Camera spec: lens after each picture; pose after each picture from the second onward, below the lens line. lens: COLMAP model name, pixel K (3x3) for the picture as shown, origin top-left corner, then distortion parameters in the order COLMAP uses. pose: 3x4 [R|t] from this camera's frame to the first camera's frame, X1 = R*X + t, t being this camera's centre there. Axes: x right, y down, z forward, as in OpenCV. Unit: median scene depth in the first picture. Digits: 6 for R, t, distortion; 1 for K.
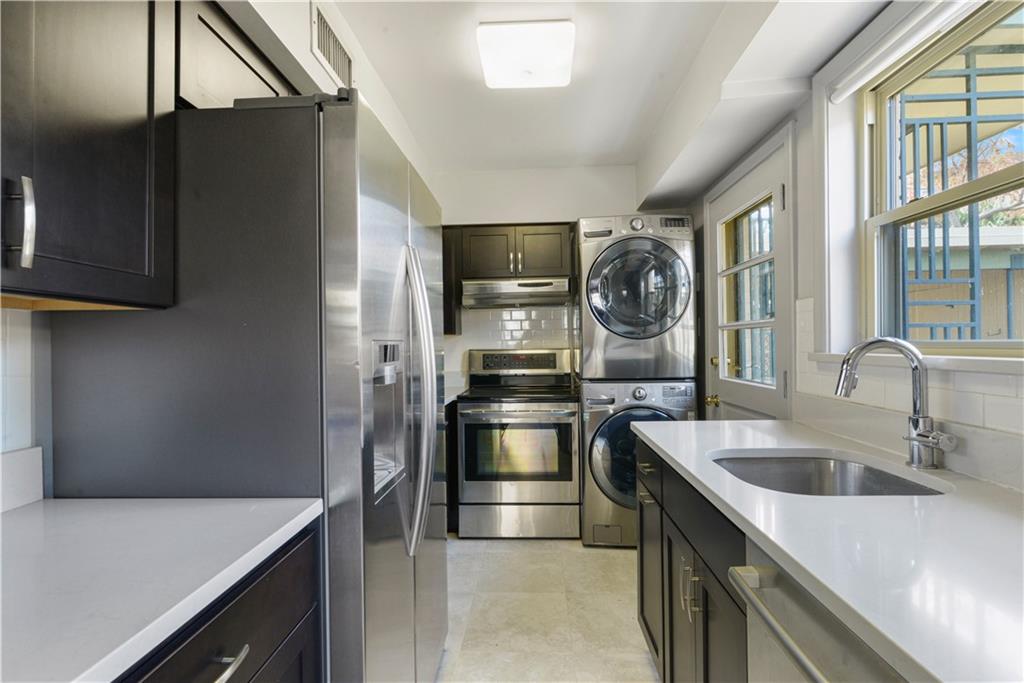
lens RADIAL K [[473.9, 0, 510.0], [0, 473.9, 339.6], [0, 0, 1]] dist [-0.000532, 0.000539]
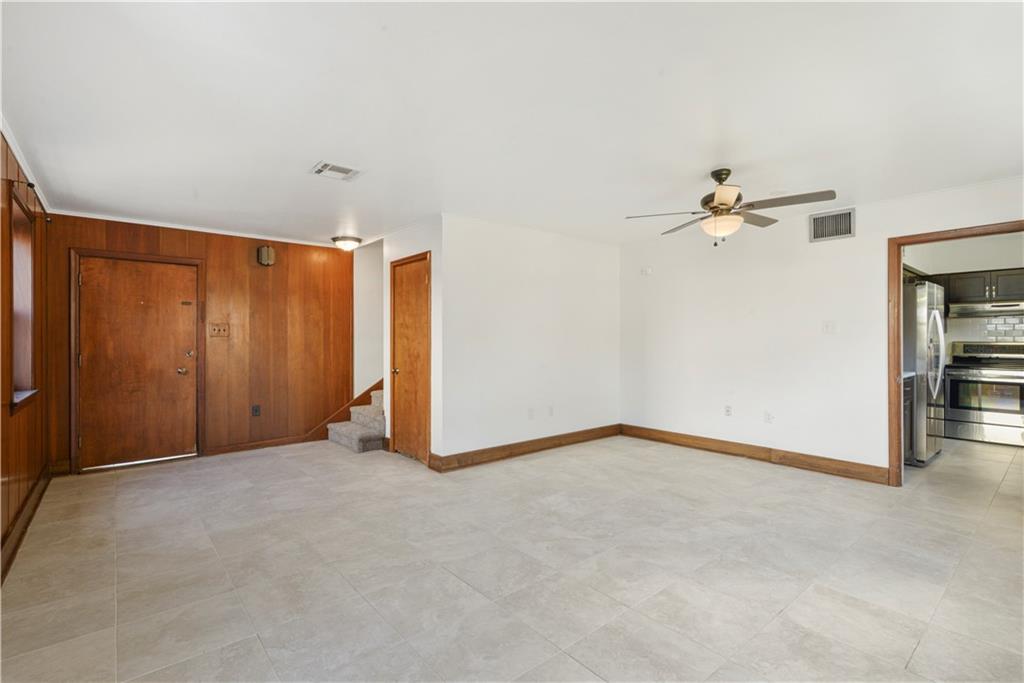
lens RADIAL K [[473.9, 0, 518.8], [0, 473.9, 334.6], [0, 0, 1]] dist [-0.000532, 0.000539]
pose [[0.687764, 0.012196, -0.725832, 0.087397], [-0.004961, 0.999914, 0.012100, -0.019476], [0.725918, -0.004721, 0.687766, -1.470552]]
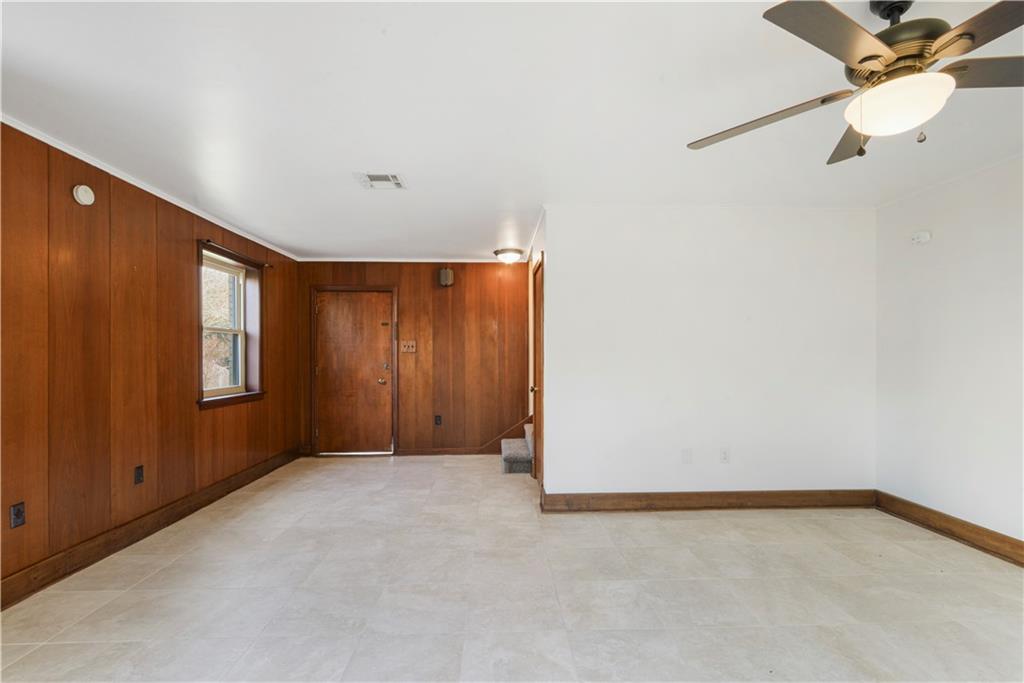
lens RADIAL K [[473.9, 0, 514.7], [0, 473.9, 350.5], [0, 0, 1]] dist [-0.000532, 0.000539]
pose [[0.089117, 0.010937, -0.995961, 0.082393], [0.010702, 0.999871, 0.011937, -0.012564], [0.995964, -0.011723, 0.088989, -0.890311]]
